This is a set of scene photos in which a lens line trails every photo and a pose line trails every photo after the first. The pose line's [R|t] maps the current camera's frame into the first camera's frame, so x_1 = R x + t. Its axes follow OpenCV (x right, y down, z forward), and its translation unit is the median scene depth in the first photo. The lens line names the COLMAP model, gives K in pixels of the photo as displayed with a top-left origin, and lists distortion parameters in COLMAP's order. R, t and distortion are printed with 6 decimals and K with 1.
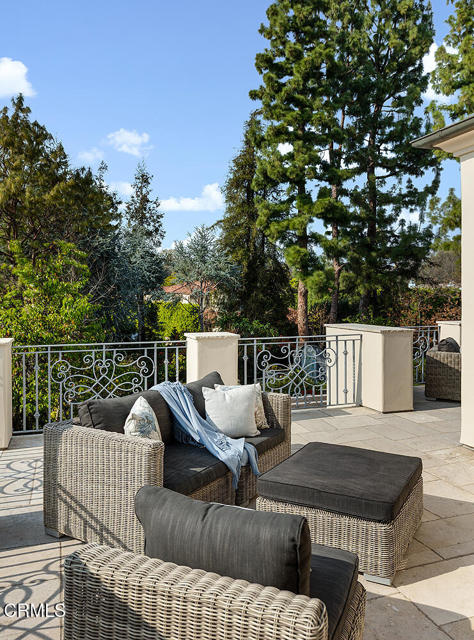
lens RADIAL K [[504.8, 0, 237.5], [0, 504.8, 303.7], [0, 0, 1]] dist [-0.000751, 0.001256]
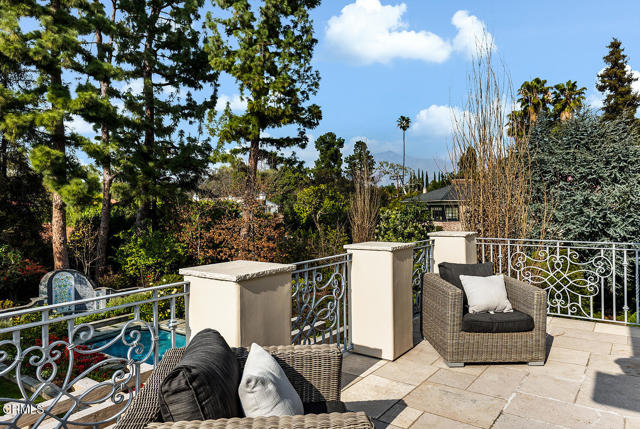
lens RADIAL K [[440.2, 0, 320.0], [0, 440.2, 214.5], [0, 0, 1]] dist [0.000062, -0.000584]
pose [[0.825164, -0.013153, 0.564740, 0.064211], [0.014525, 0.999892, 0.002065, -0.001755], [-0.564706, 0.006499, 0.825266, 0.144853]]
